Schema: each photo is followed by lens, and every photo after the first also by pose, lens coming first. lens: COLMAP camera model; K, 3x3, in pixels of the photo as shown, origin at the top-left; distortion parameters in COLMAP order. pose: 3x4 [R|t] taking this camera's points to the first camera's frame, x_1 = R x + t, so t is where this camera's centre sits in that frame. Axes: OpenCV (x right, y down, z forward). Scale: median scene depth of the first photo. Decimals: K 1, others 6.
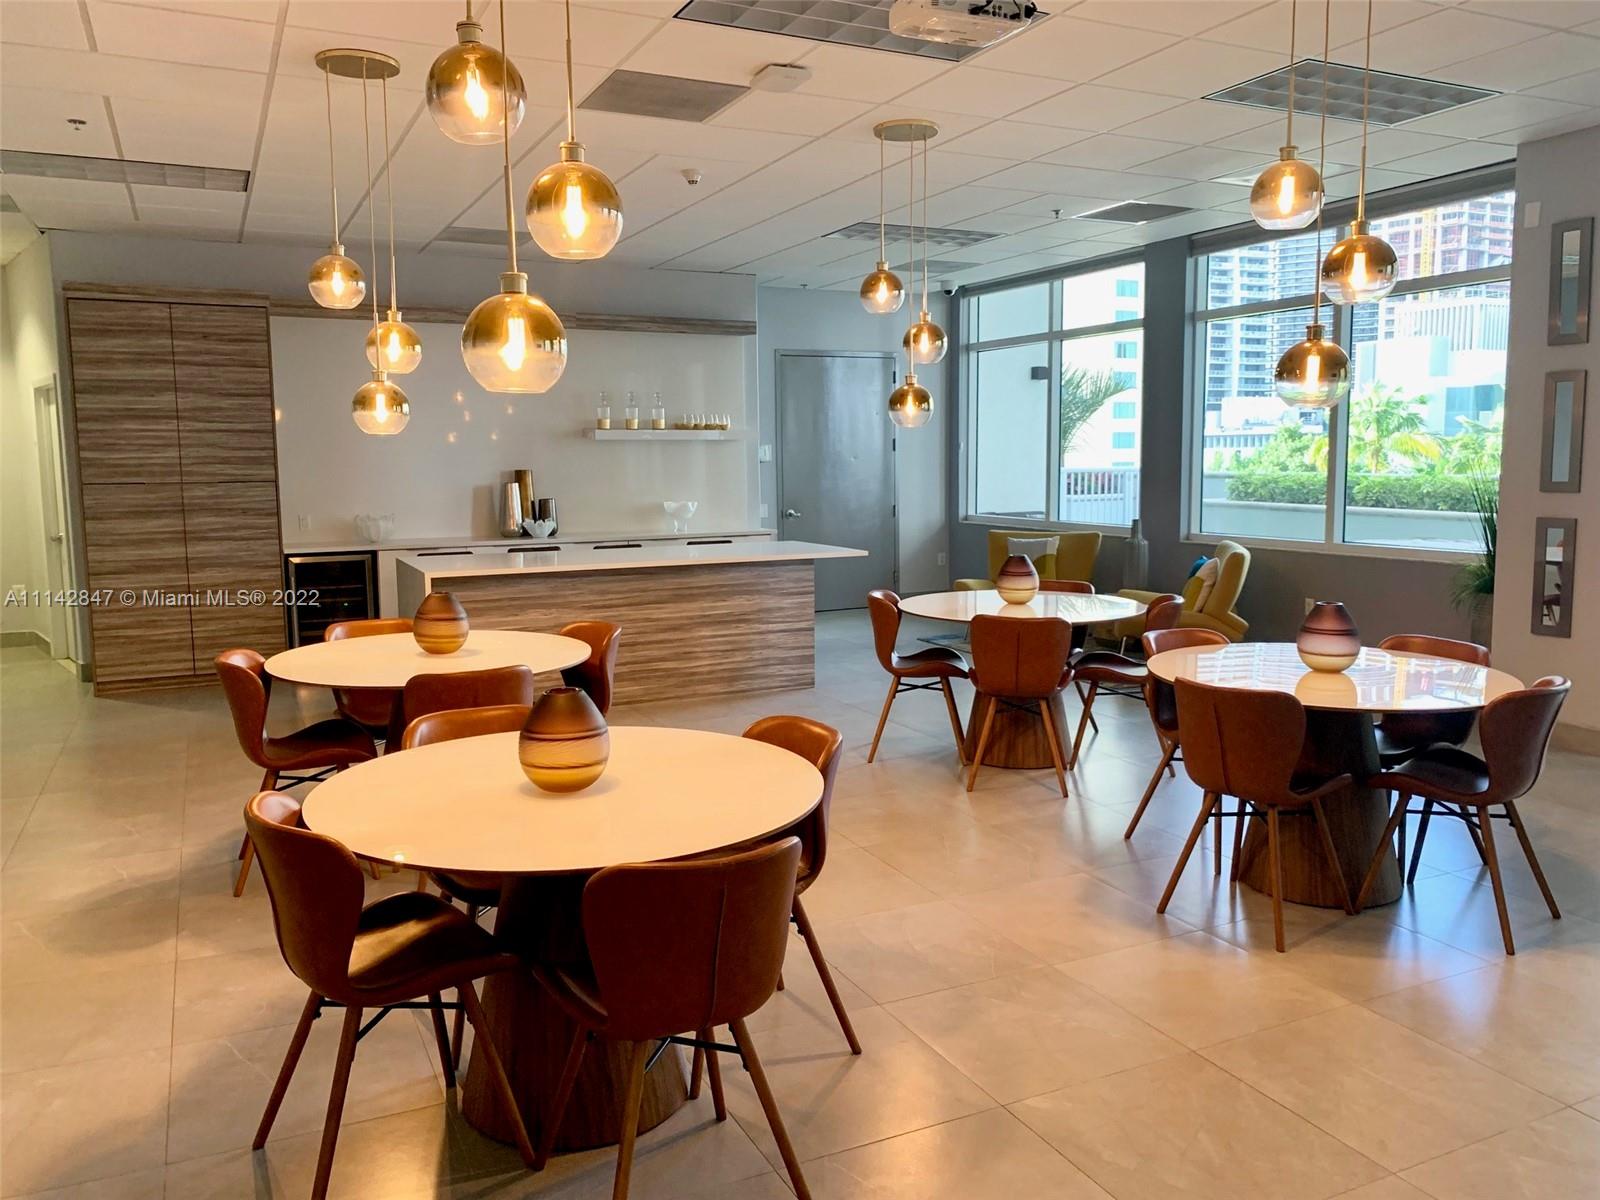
lens RADIAL K [[1222.9, 0, 800.4], [0, 1222.9, 600.6], [0, 0, 1]] dist [0.010860, 0.004956]
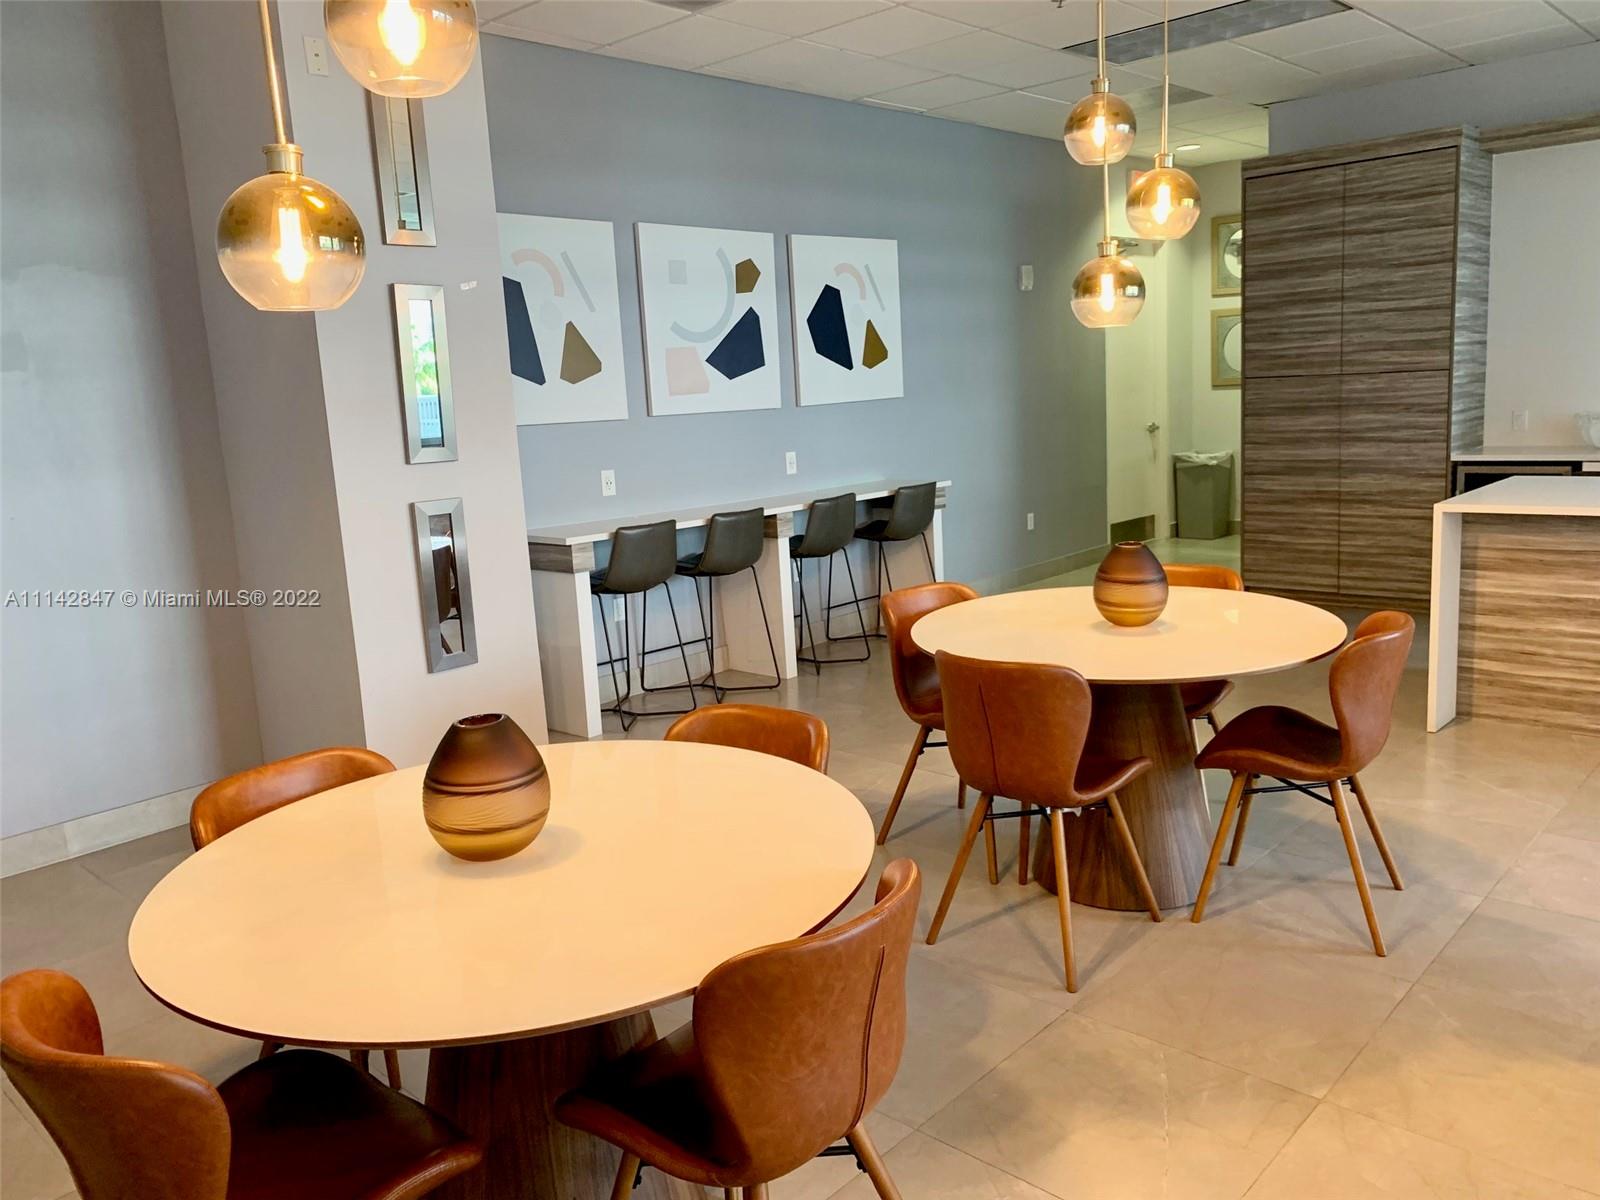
lens RADIAL K [[1222.9, 0, 800.7], [0, 1222.9, 591.8], [0, 0, 1]] dist [0.010860, 0.004956]
pose [[0.356286, 0.150952, -0.922103, 0.187107], [-0.061125, 0.988515, 0.138207, -0.039991], [0.932375, 0.007122, 0.361421, 0.327097]]
